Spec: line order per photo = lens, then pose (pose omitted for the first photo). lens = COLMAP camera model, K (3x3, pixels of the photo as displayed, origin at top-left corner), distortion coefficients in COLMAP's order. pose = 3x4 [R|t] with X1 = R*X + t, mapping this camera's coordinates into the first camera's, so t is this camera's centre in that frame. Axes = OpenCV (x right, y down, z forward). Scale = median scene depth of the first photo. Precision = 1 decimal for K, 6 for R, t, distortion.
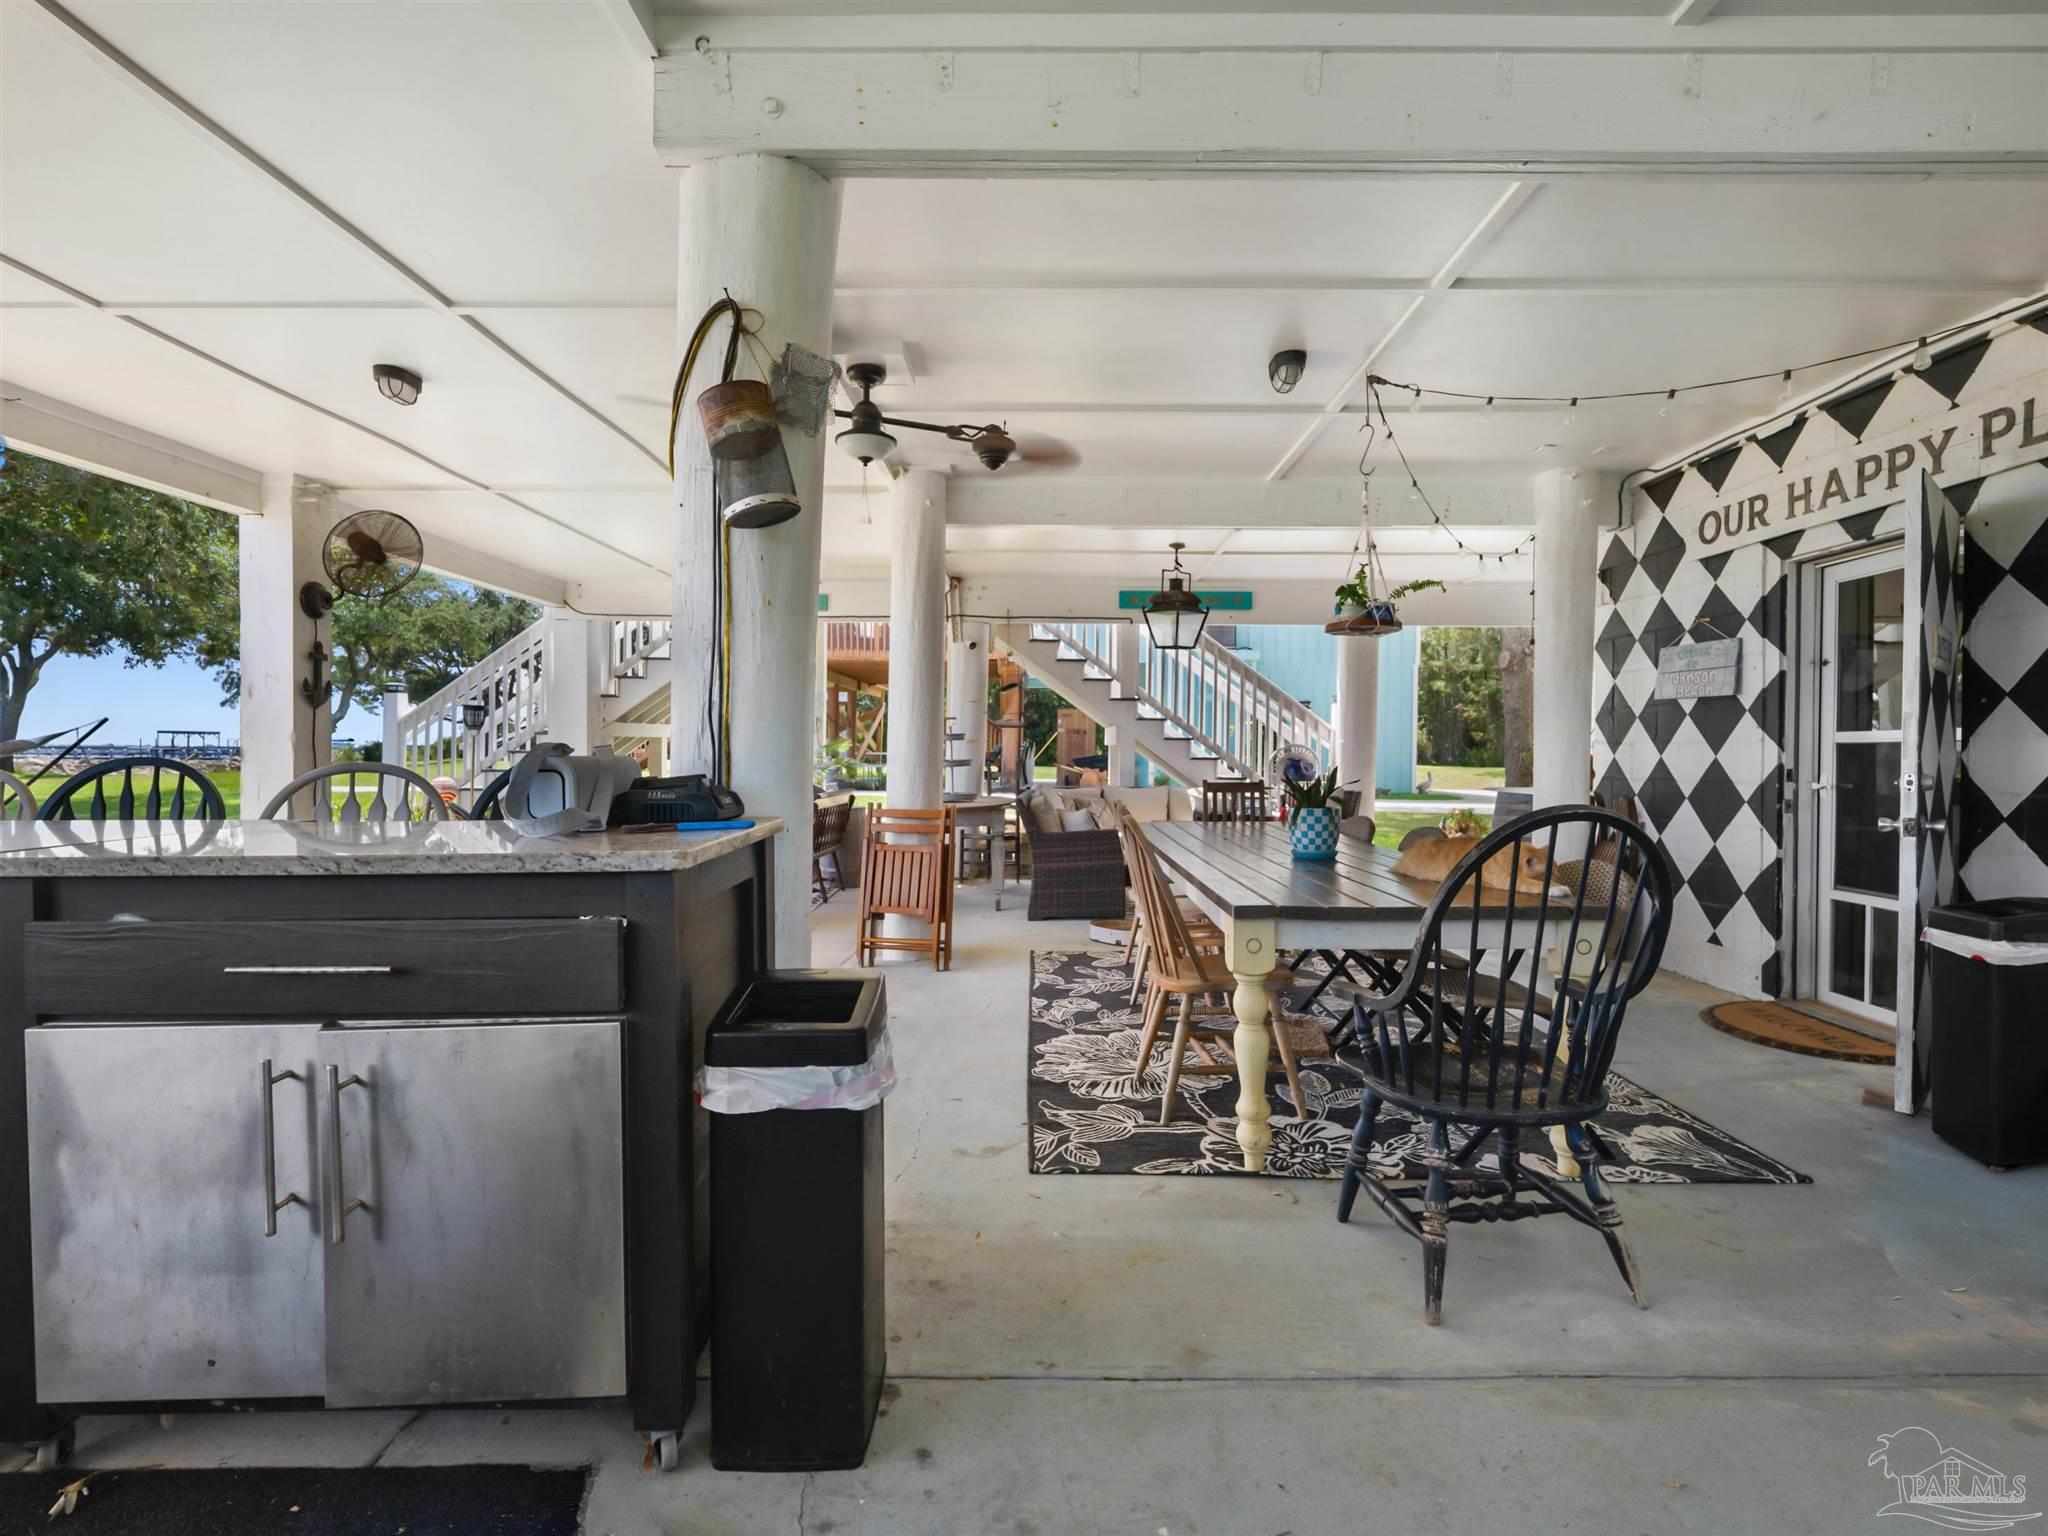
lens RADIAL K [[984.5, 0, 1024.0], [0, 984.5, 768.0], [0, 0, 1]] dist [-0.000489, 0.000094]
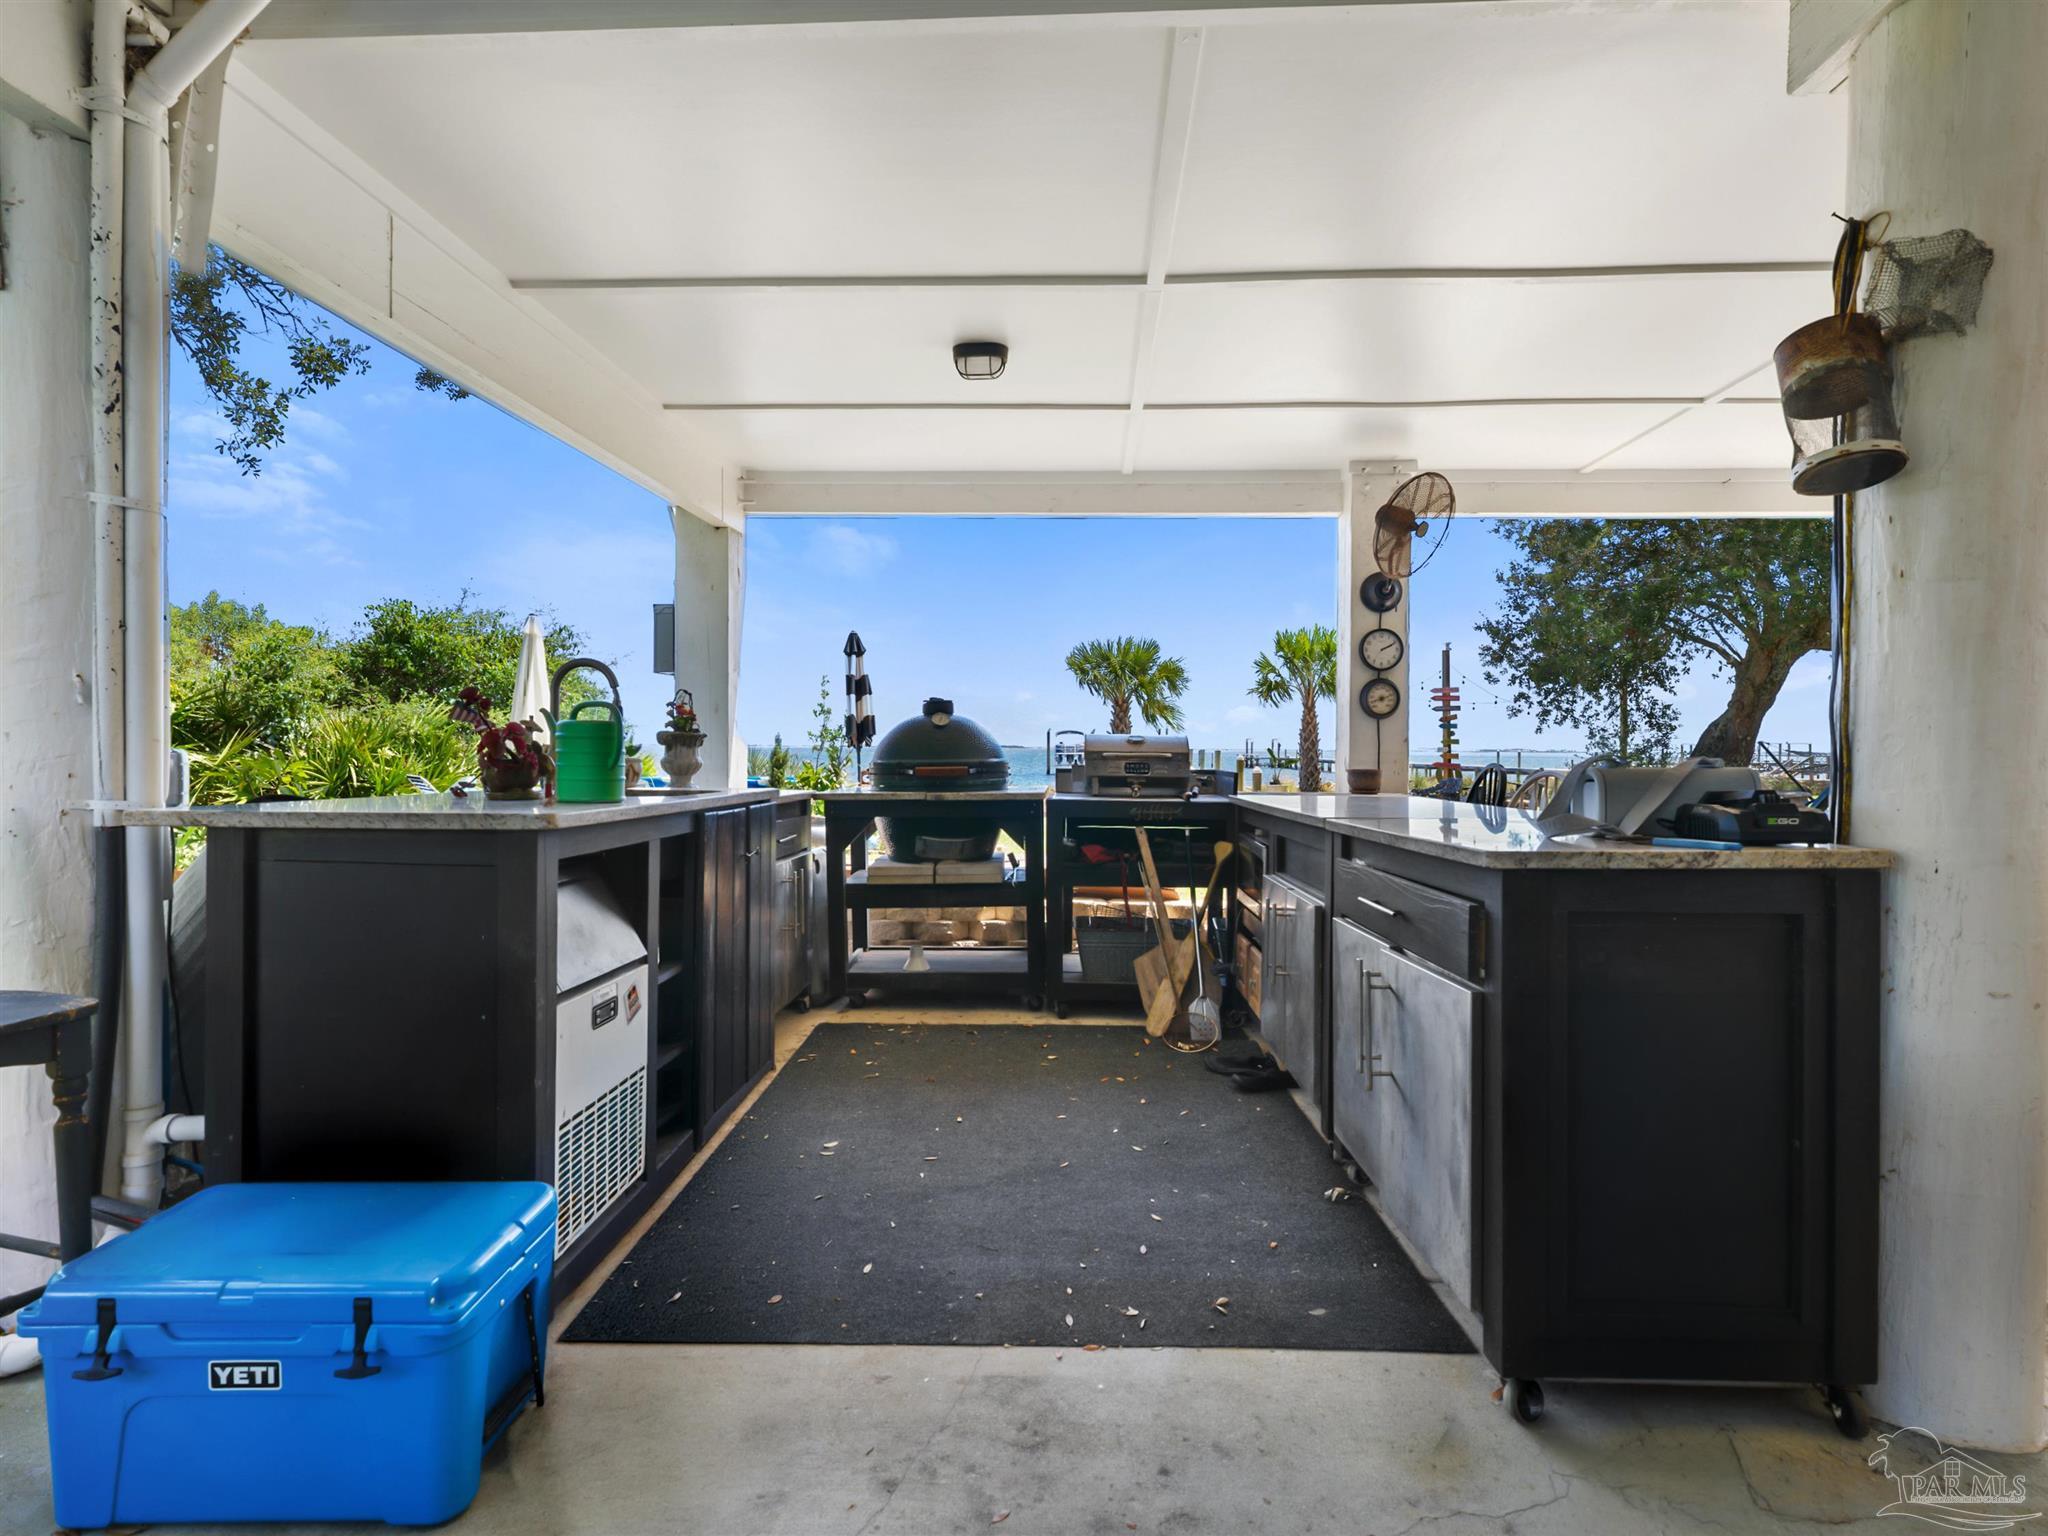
lens RADIAL K [[984.5, 0, 1024.0], [0, 984.5, 768.0], [0, 0, 1]] dist [-0.000489, 0.000094]
pose [[-0.019383, 0.008902, -0.999772, 0.763572], [-0.024572, 0.999654, 0.009377, -0.007648], [0.999510, 0.024748, -0.019158, 0.468237]]
